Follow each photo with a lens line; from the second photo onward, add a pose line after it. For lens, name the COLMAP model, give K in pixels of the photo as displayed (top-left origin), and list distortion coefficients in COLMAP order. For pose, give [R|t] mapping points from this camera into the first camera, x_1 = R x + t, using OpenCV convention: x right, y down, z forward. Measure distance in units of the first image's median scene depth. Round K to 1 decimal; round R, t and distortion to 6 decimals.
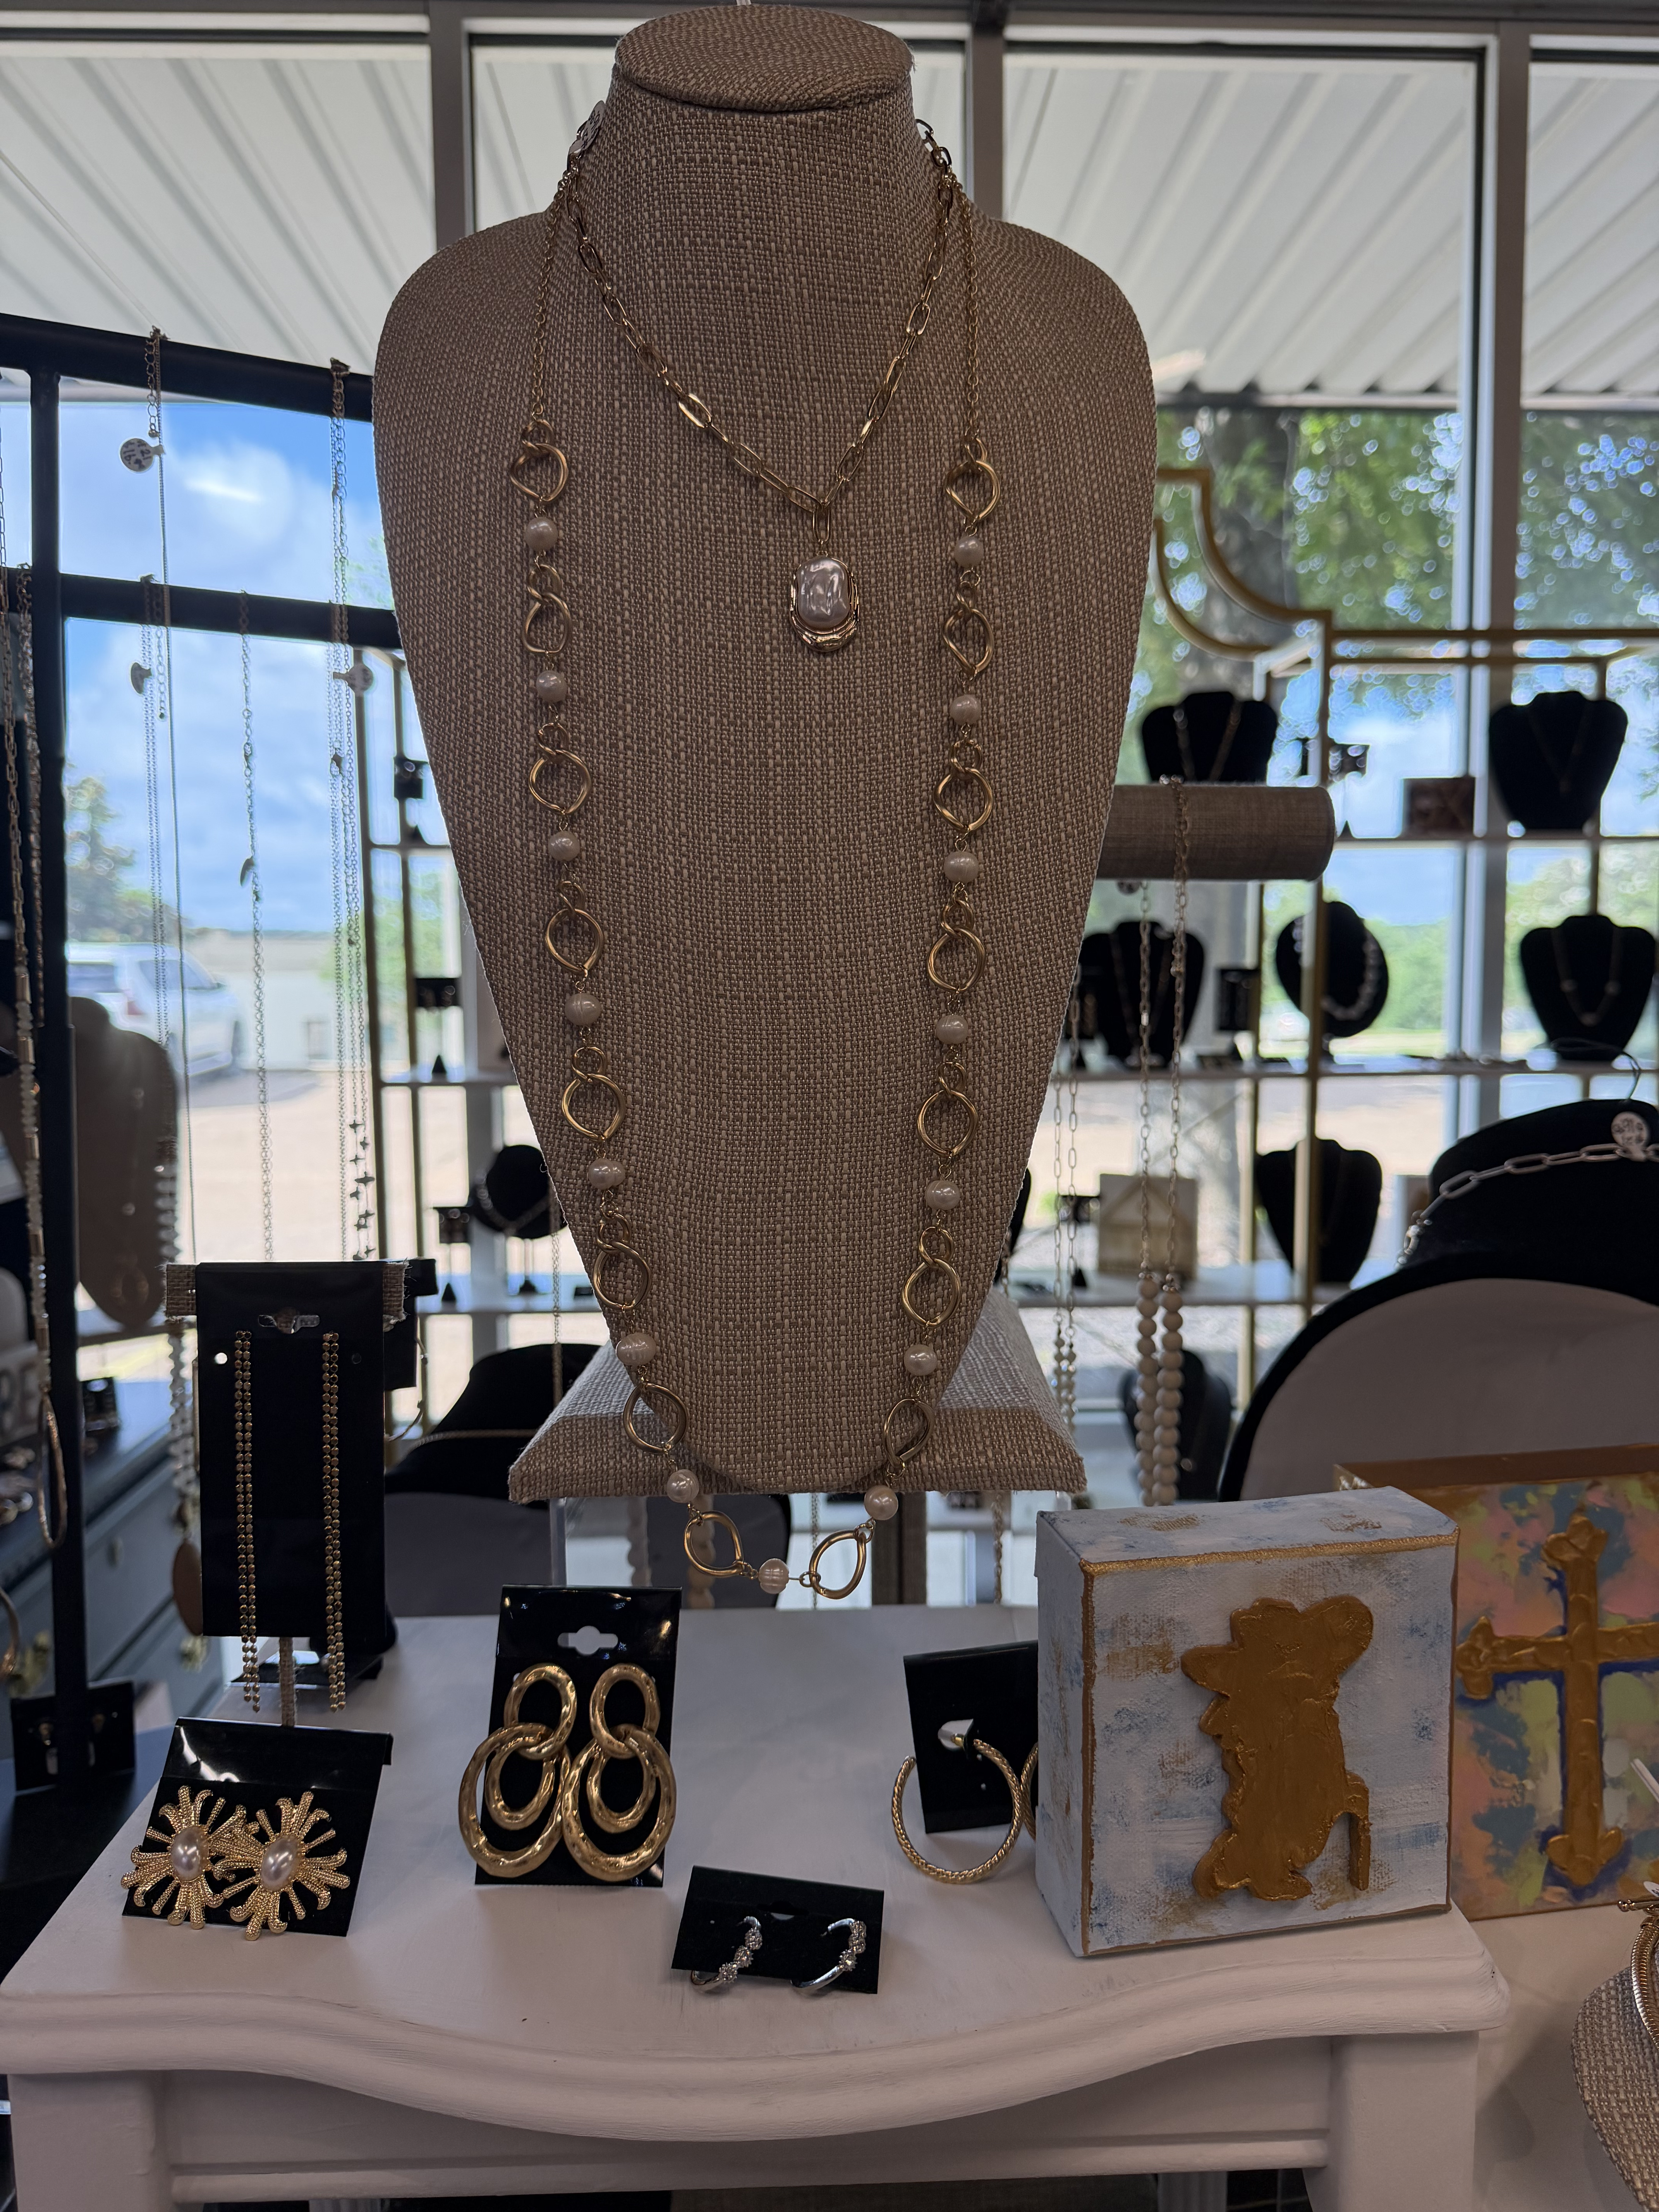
lens RADIAL K [[1530.0, 0, 827.1], [0, 1530.0, 1090.5], [0, 0, 1]] dist [0.010428, -0.012719]
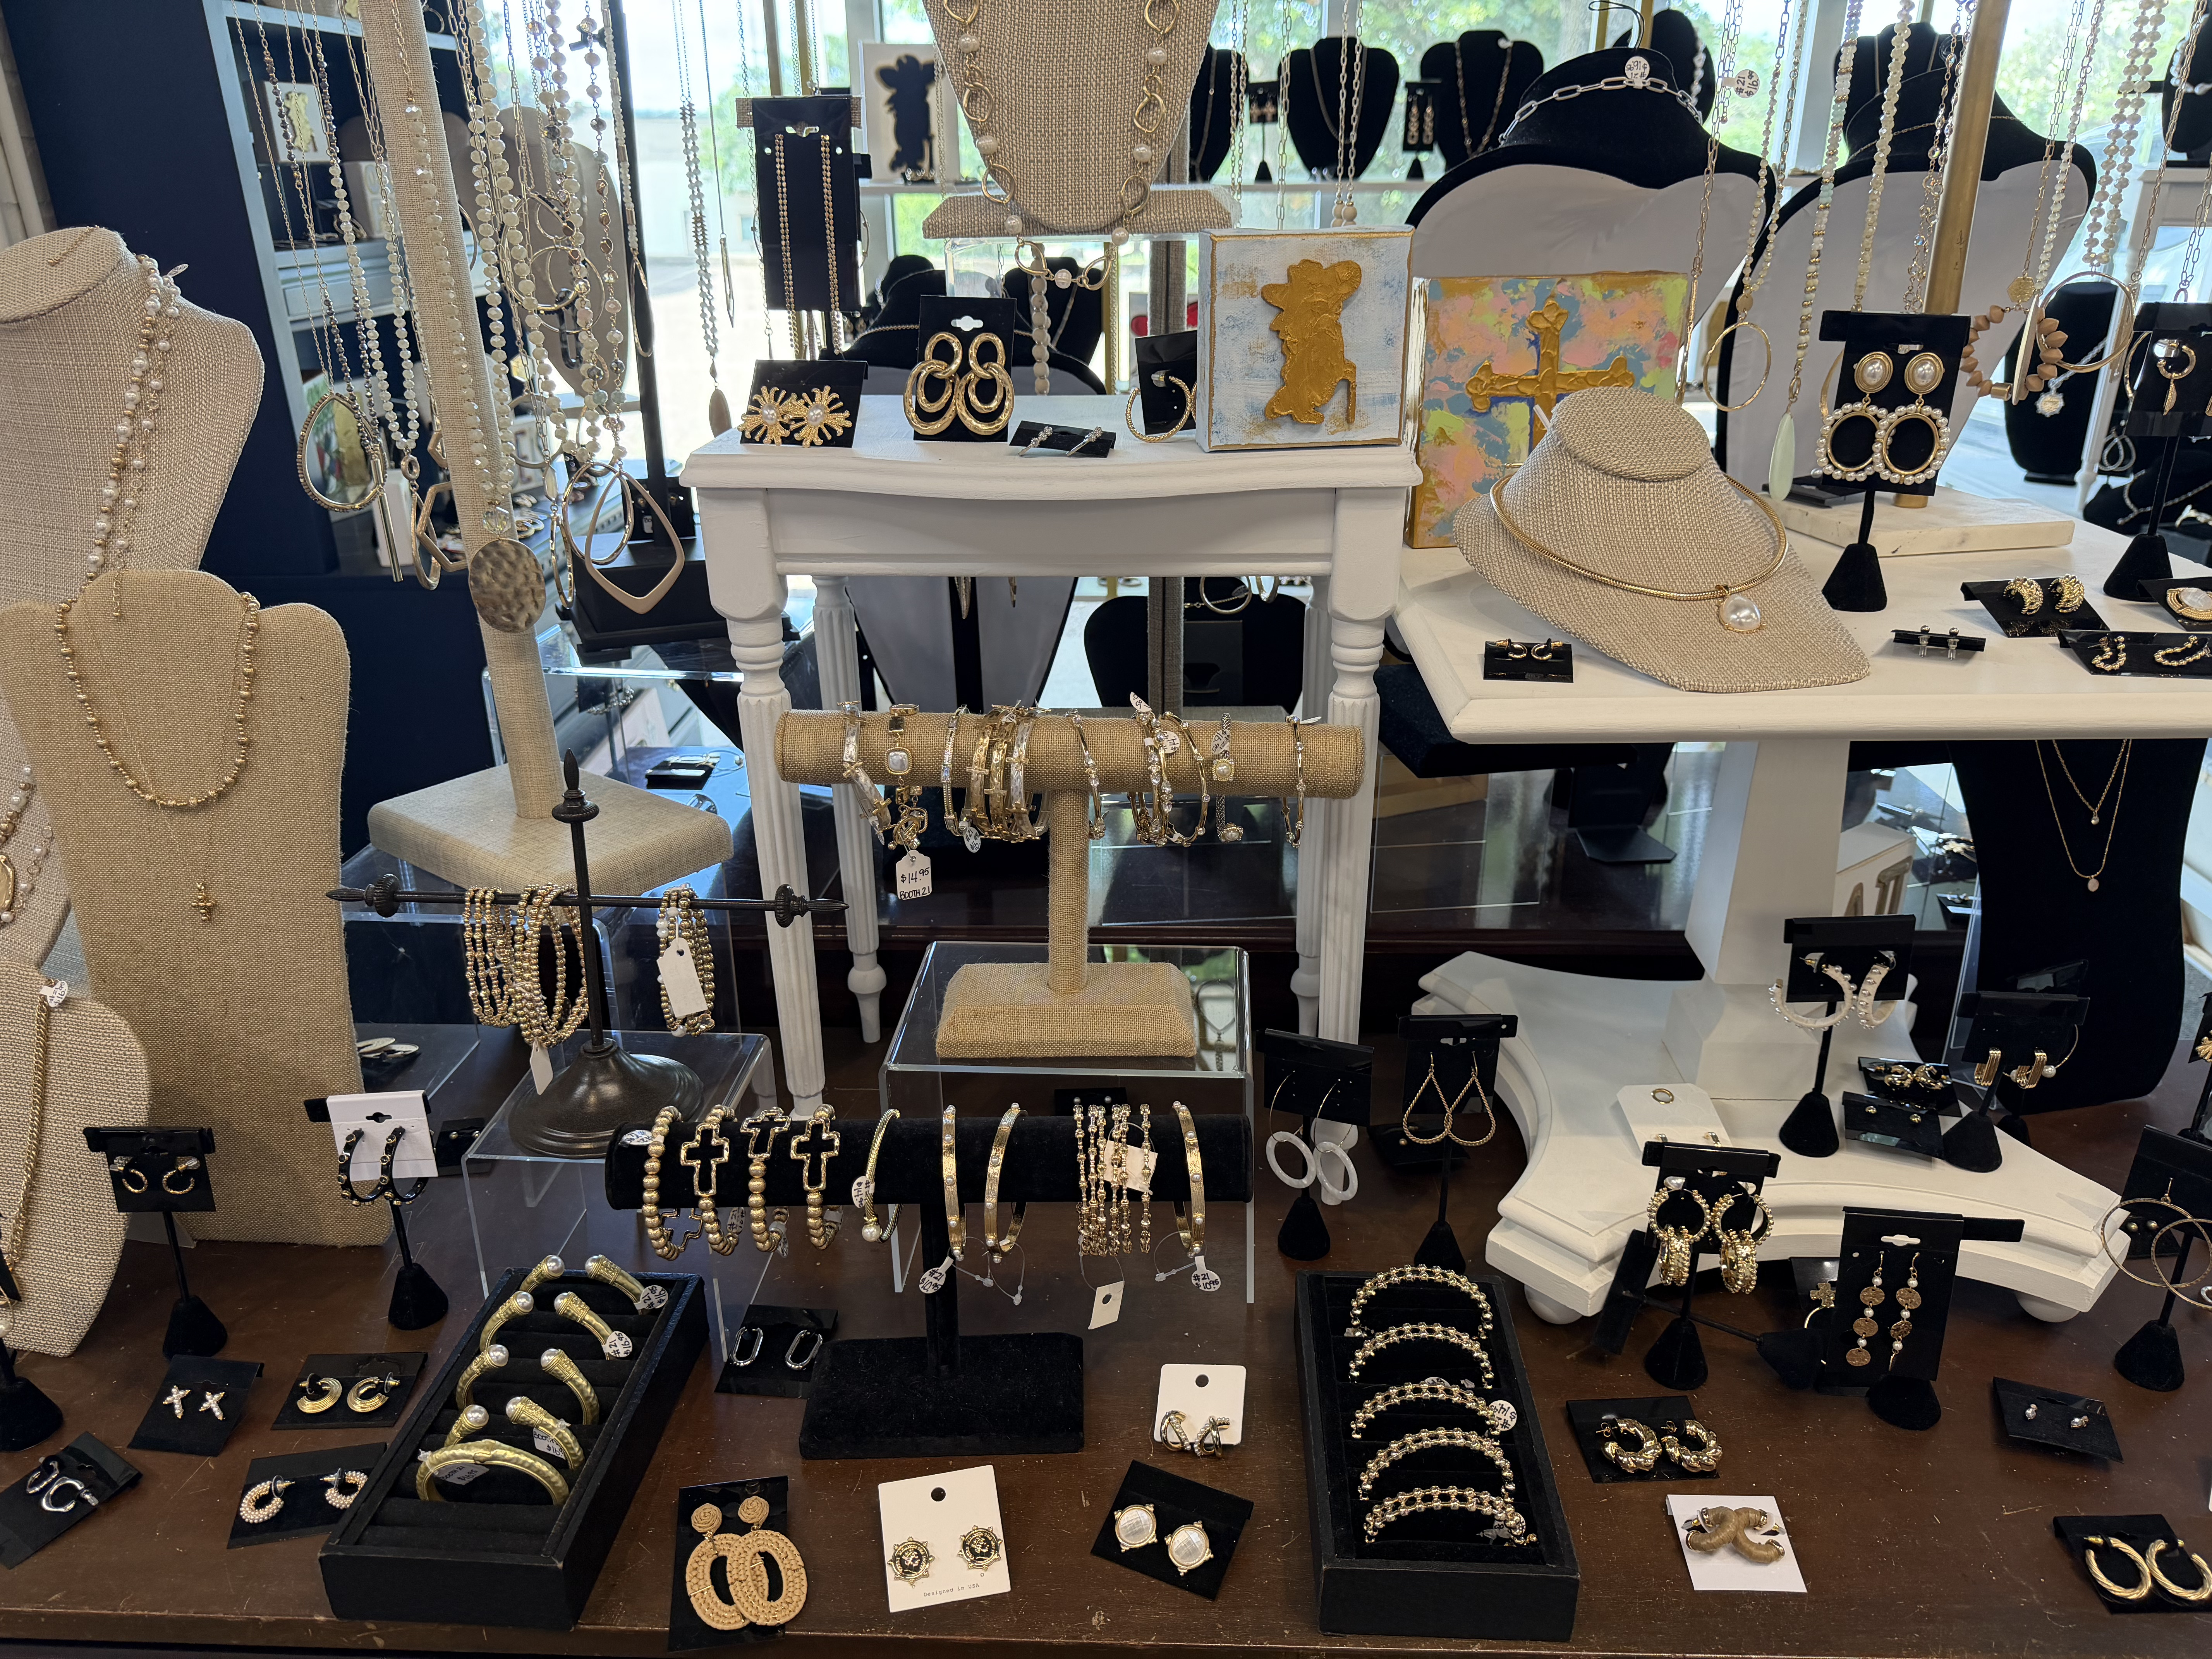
lens RADIAL K [[1530.0, 0, 1120.8], [0, 1530.0, 844.8], [0, 0, 1]] dist [0.010428, -0.012719]
pose [[0.996935, 0.030468, -0.072054, 0.199526], [-0.005683, 0.946812, 0.321736, 0.383537], [0.078025, -0.320341, 0.944084, -1.029930]]
